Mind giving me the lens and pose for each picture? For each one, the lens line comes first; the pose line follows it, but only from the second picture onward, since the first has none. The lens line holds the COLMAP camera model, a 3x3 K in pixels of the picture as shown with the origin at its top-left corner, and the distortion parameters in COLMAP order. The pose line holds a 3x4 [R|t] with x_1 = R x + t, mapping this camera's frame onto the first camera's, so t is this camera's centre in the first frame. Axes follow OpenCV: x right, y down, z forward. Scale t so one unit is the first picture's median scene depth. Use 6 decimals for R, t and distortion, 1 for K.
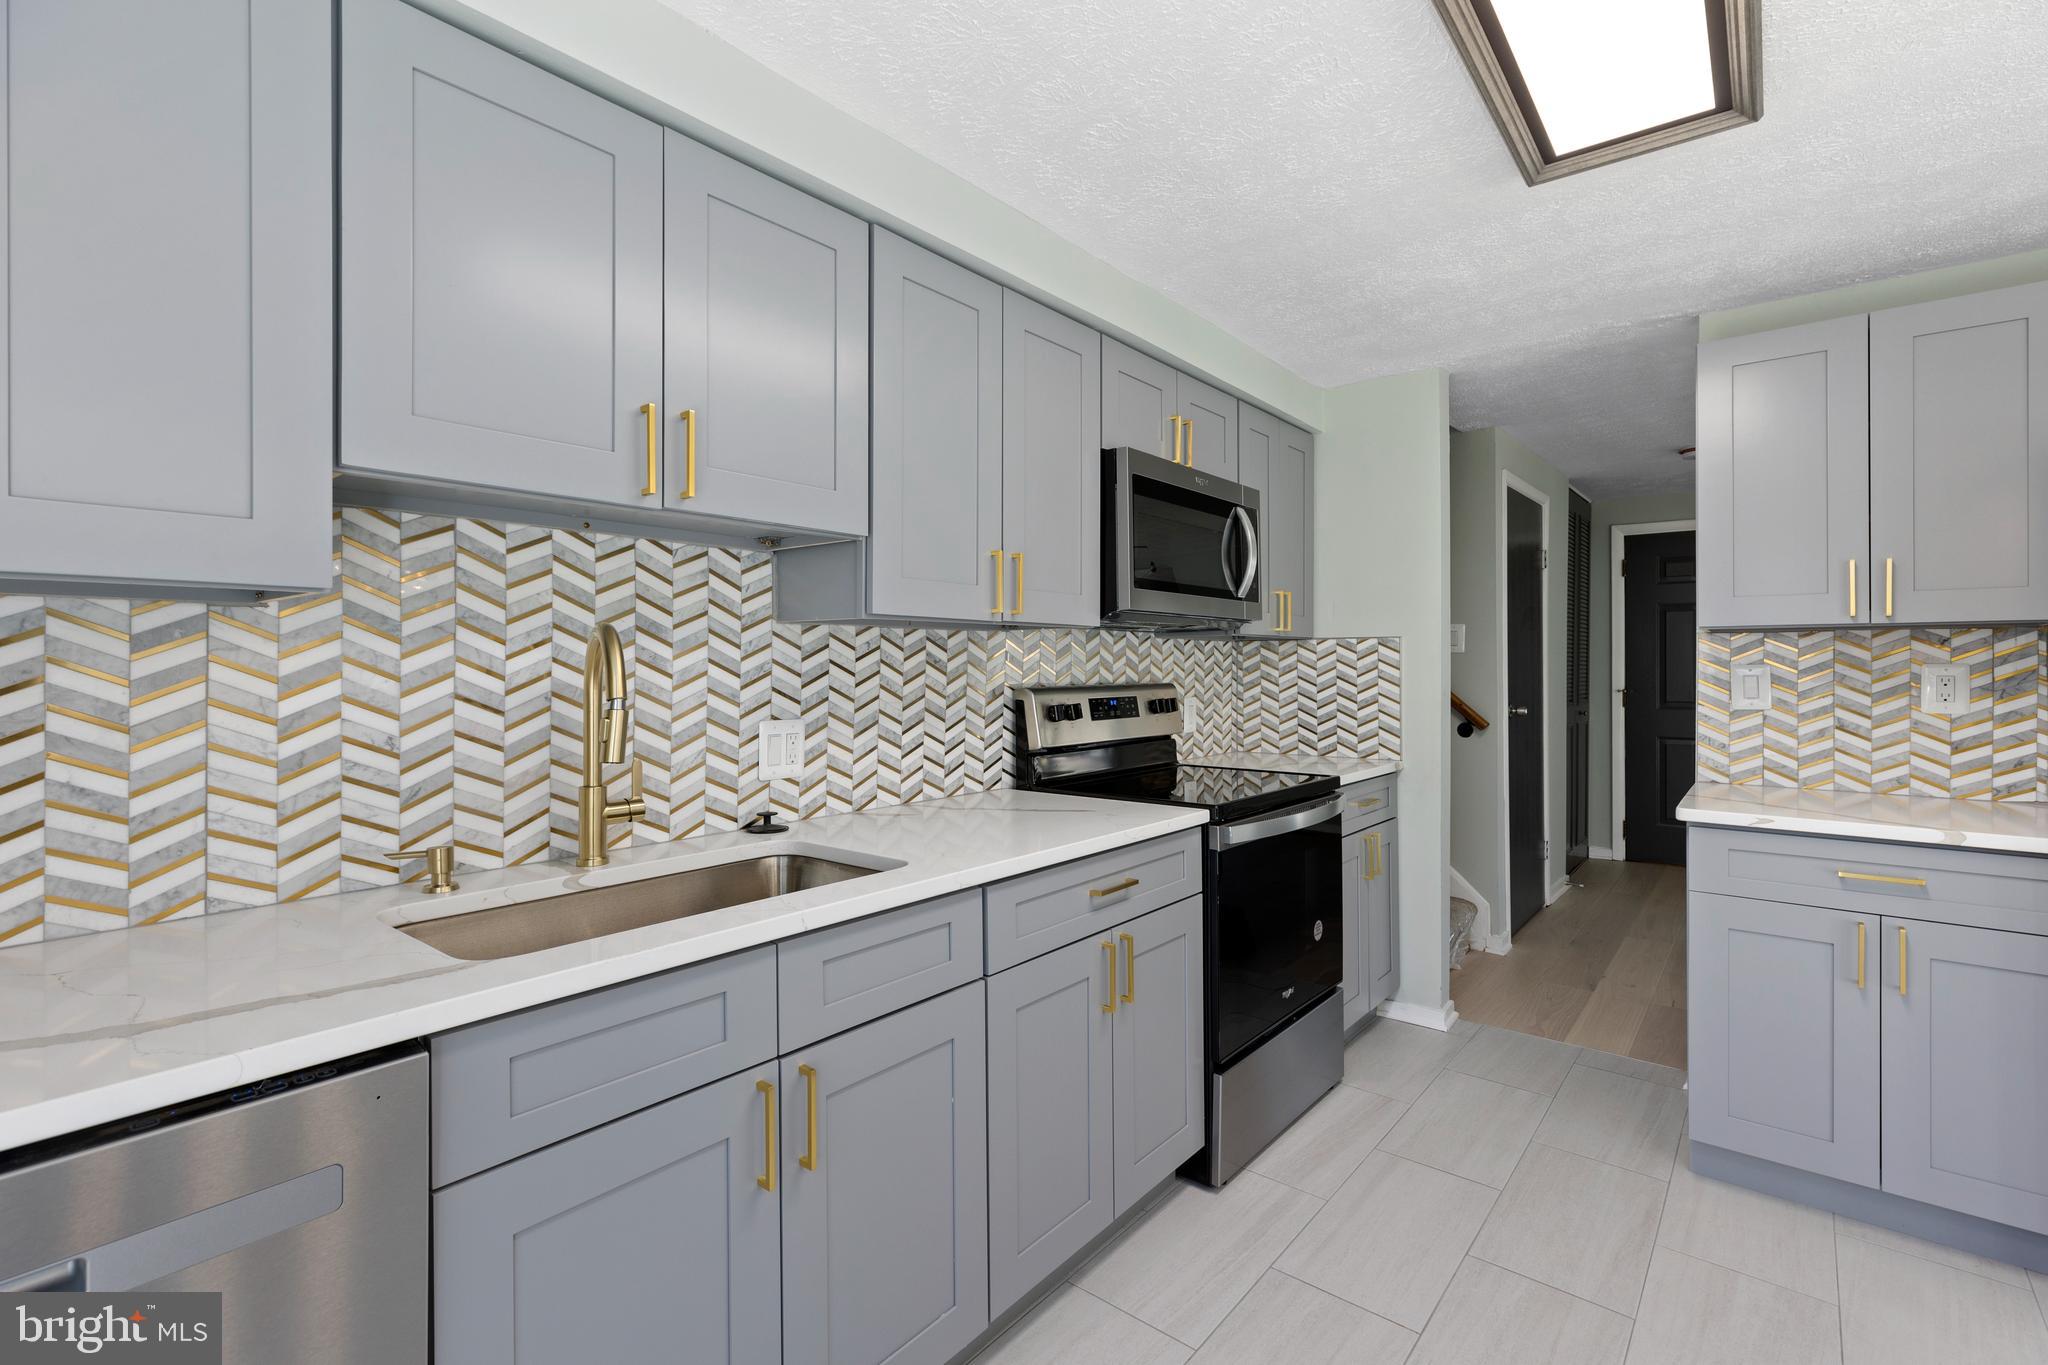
lens RADIAL K [[929.8, 0, 1059.4], [0, 929.8, 665.8], [0, 0, 1]] dist [0.004039, 0.000406]
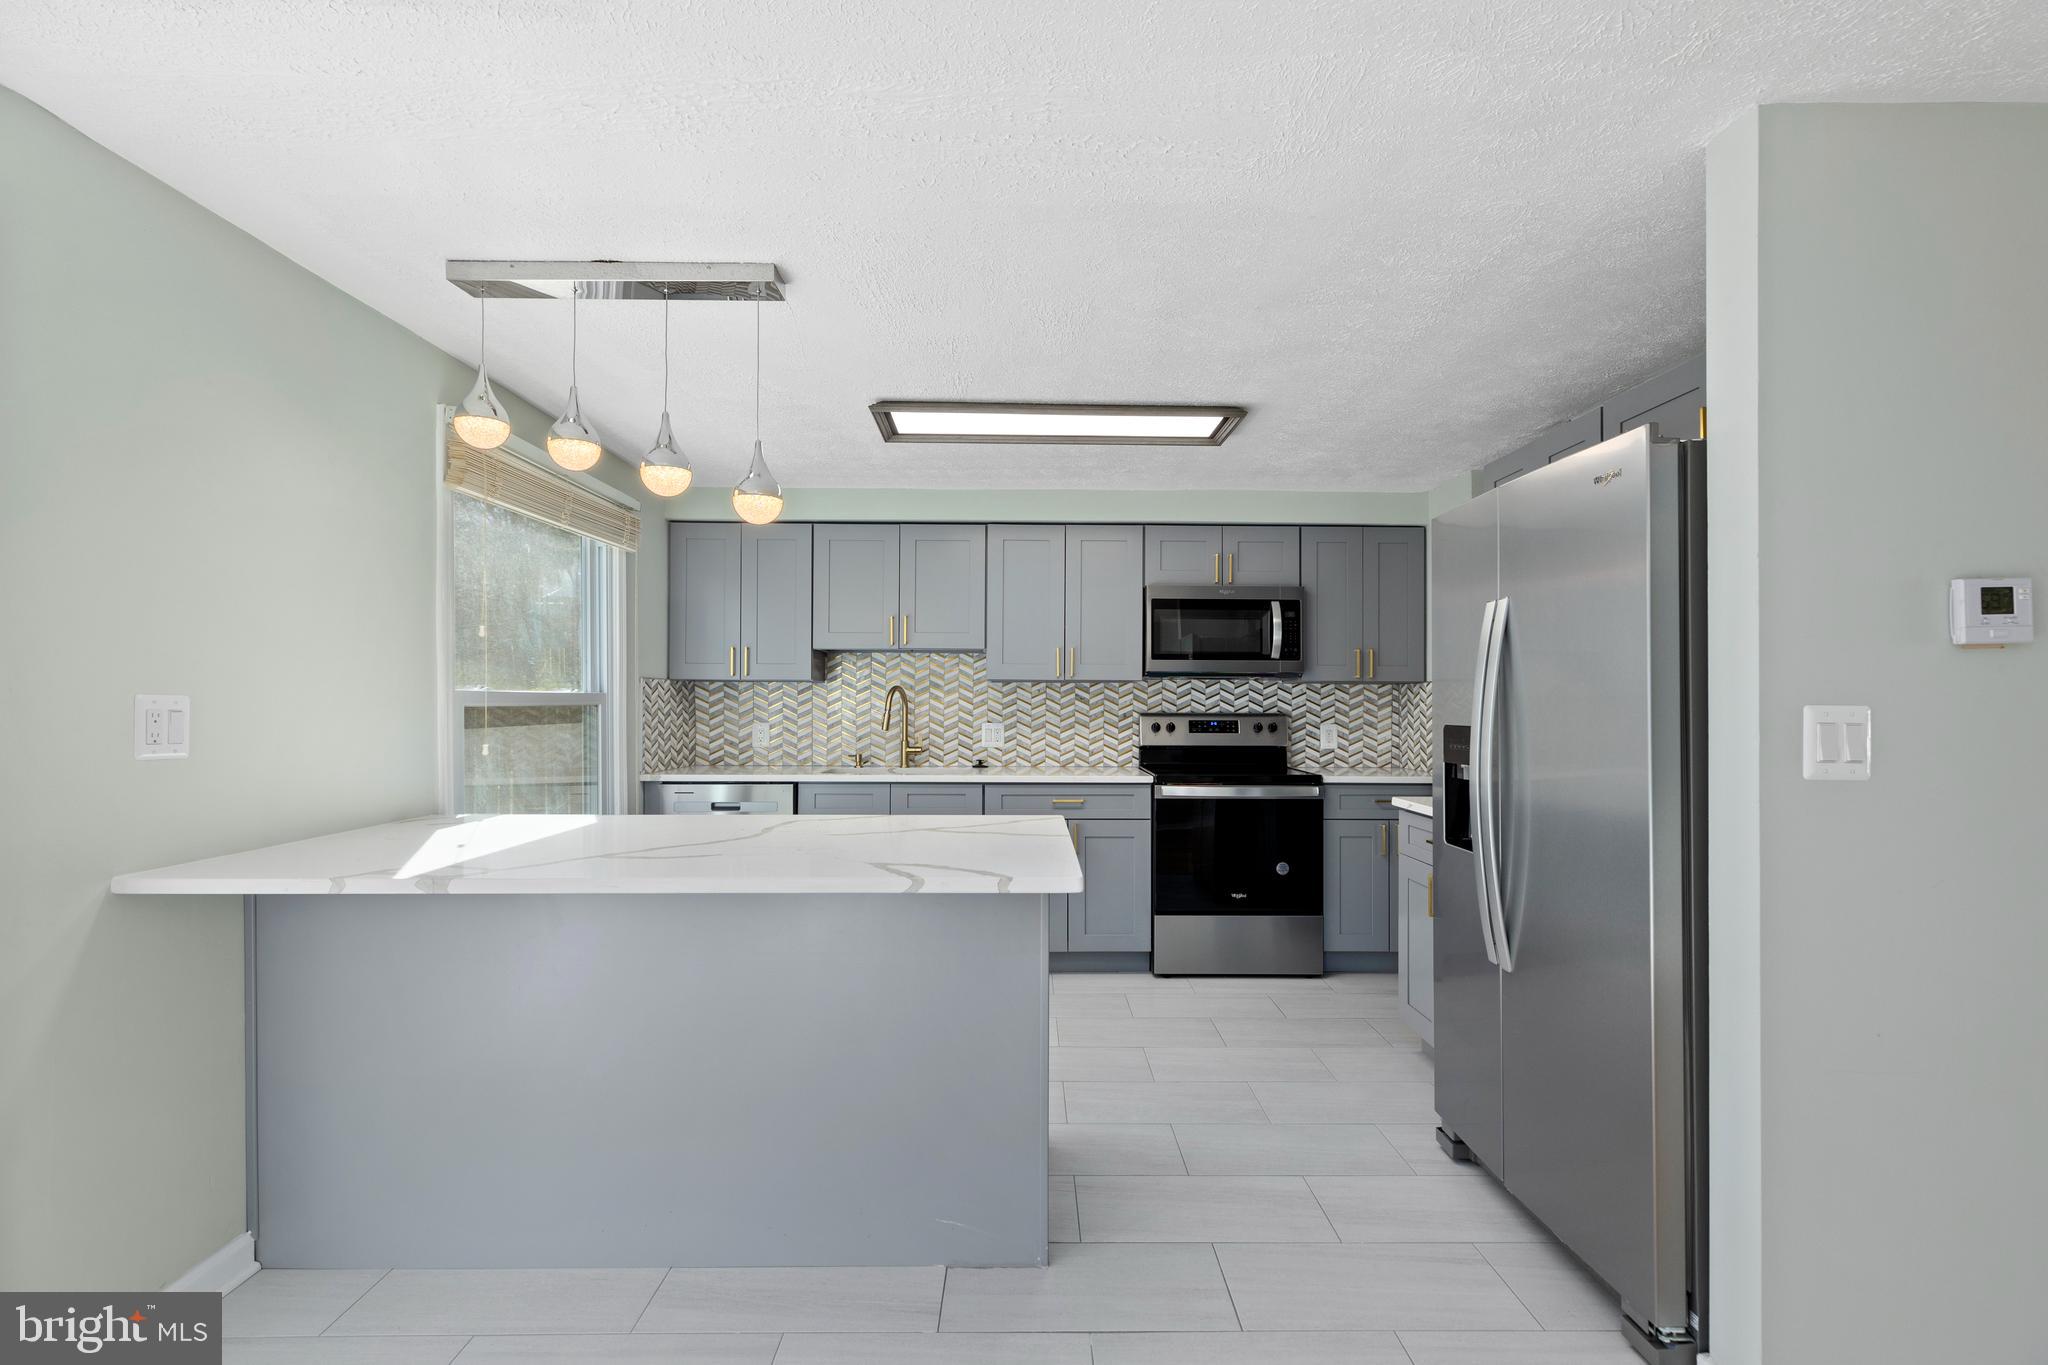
lens RADIAL K [[929.8, 0, 1050.8], [0, 929.8, 700.4], [0, 0, 1]] dist [0.004039, 0.000406]
pose [[0.650732, 0.002046, -0.759304, 6.348220], [-0.007364, 0.999966, -0.003616, 0.034249], [0.759271, 0.007945, 0.650726, -1.751402]]
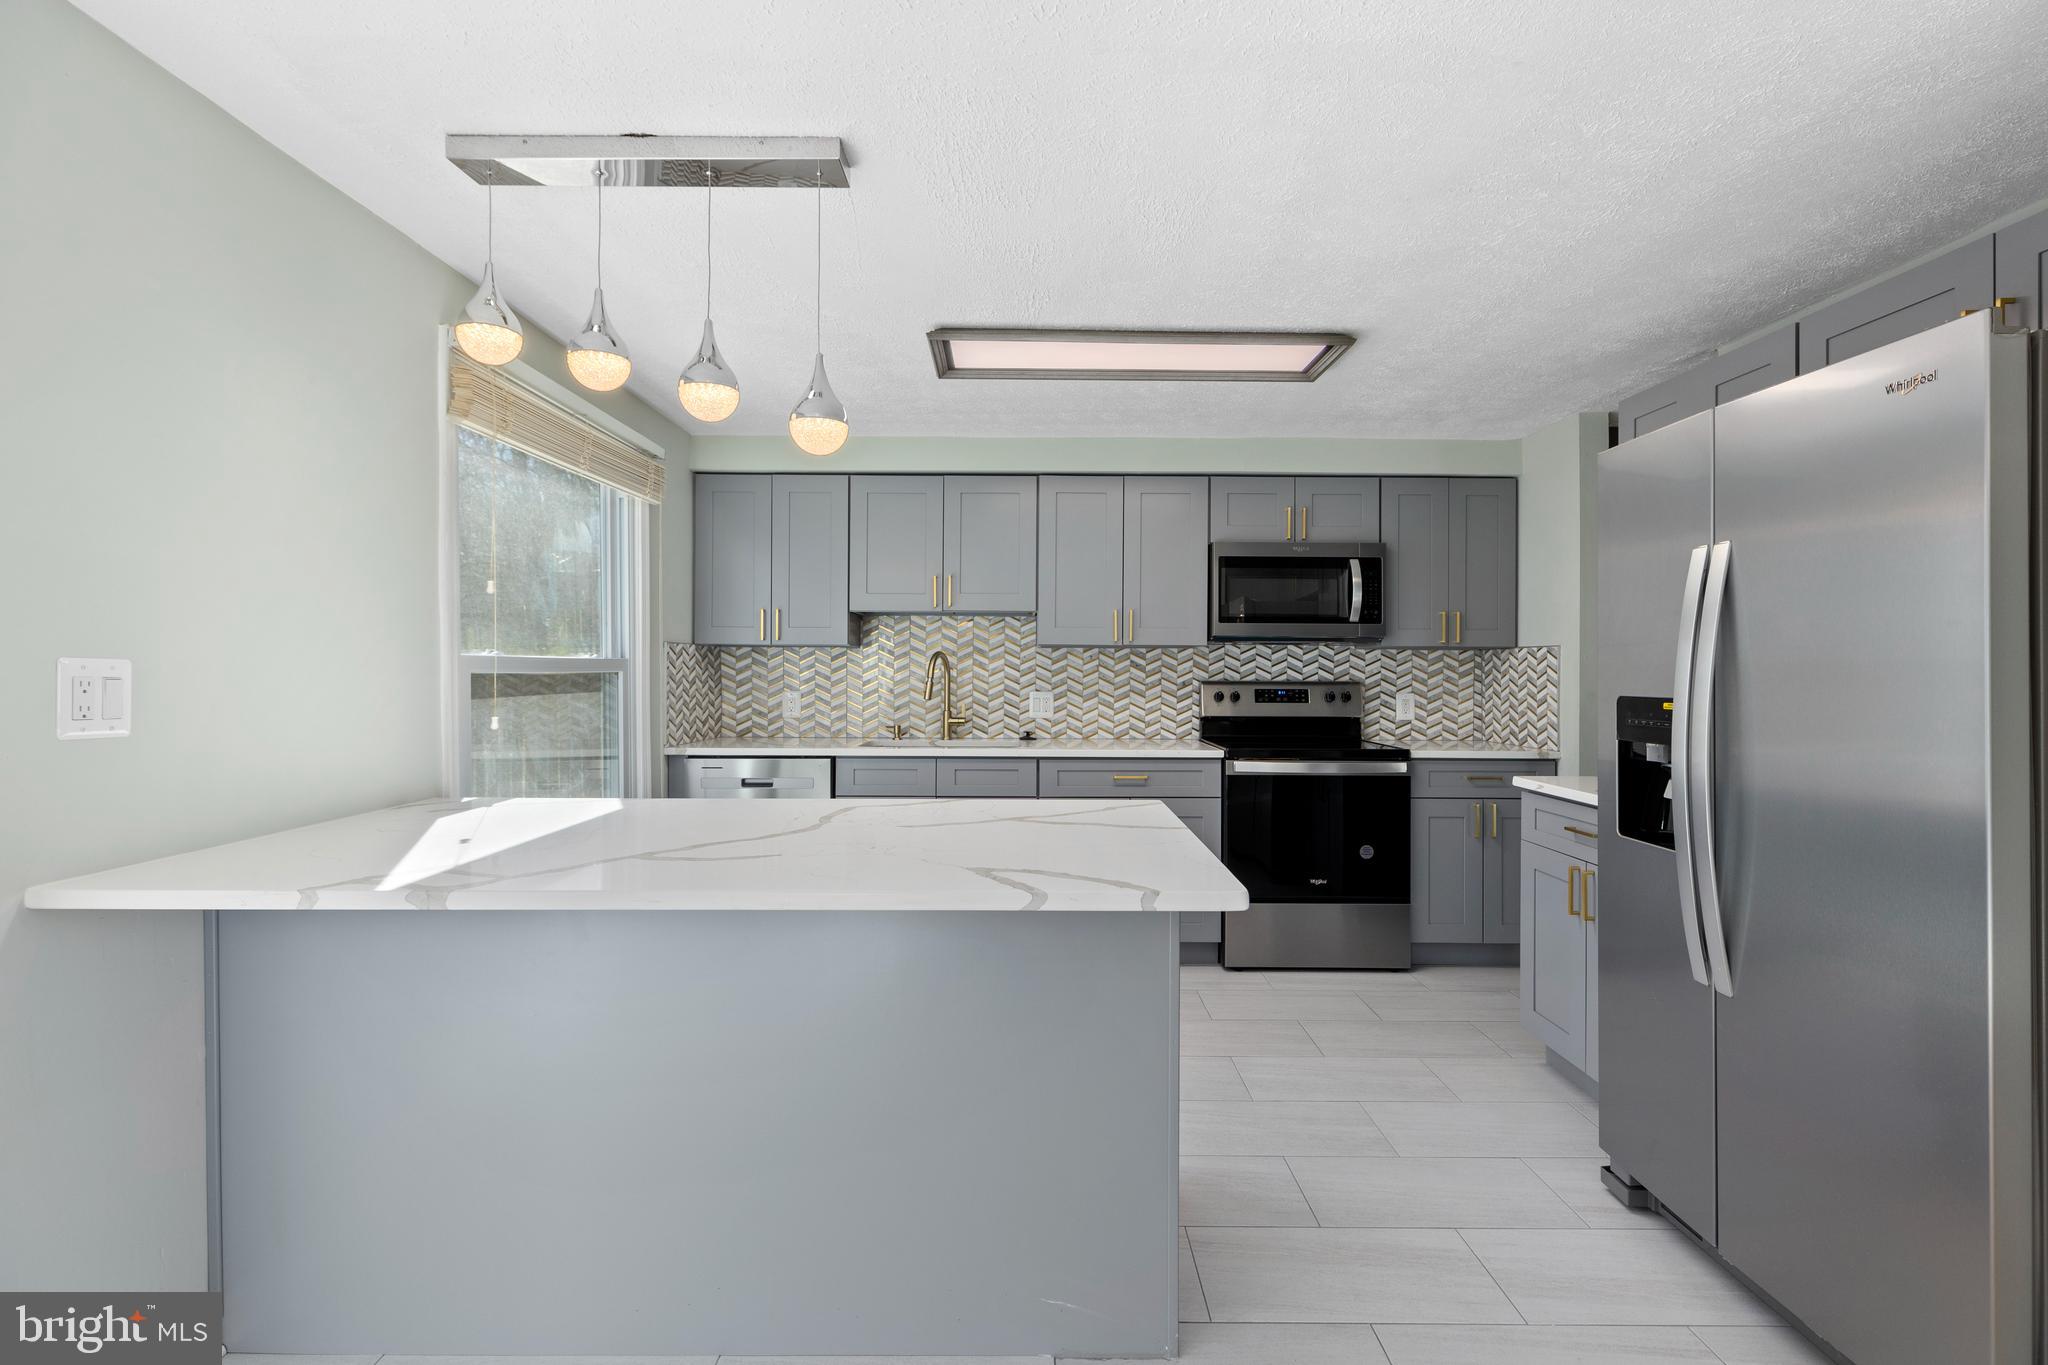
lens RADIAL K [[929.8, 0, 1050.8], [0, 929.8, 671.1], [0, 0, 1]] dist [0.004039, 0.000406]
pose [[0.643699, 0.004908, -0.765263, 5.533920], [-0.007916, 0.999969, -0.000245, 0.041595], [0.765238, 0.006216, 0.643717, -1.606687]]
